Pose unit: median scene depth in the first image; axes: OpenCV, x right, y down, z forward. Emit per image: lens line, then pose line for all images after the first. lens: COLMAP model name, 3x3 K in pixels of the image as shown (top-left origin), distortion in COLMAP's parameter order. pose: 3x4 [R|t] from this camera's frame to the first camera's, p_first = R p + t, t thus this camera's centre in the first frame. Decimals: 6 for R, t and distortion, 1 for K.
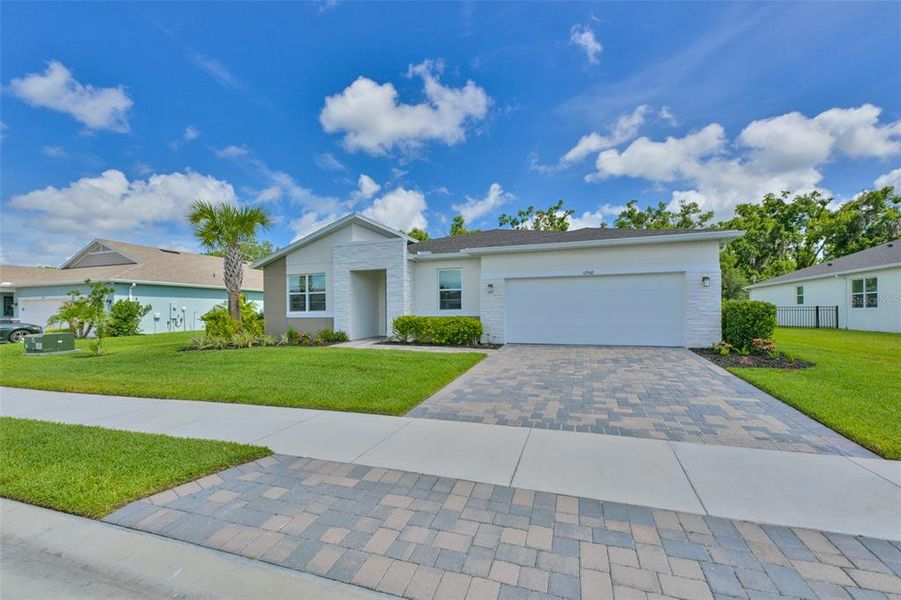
lens RADIAL K [[395.8, 0, 448.0], [0, 395.8, 301.5], [0, 0, 1]] dist [-0.003166, 0.000431]
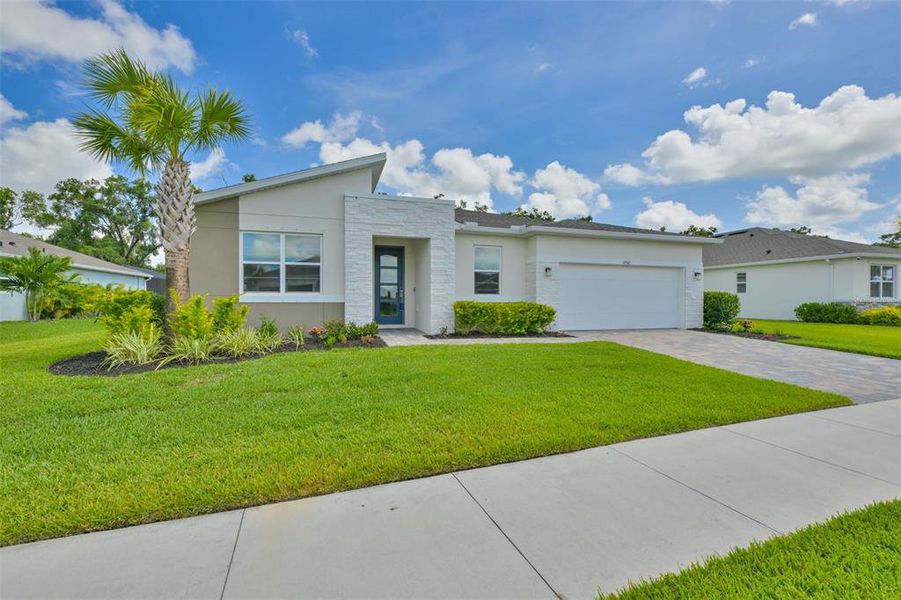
lens RADIAL K [[395.8, 0, 446.9], [0, 395.8, 298.9], [0, 0, 1]] dist [-0.003166, 0.000431]
pose [[0.781275, 0.011960, 0.624073, -0.590799], [-0.027982, 0.999482, 0.015876, 0.019401], [-0.623560, -0.029866, 0.781205, 0.383066]]
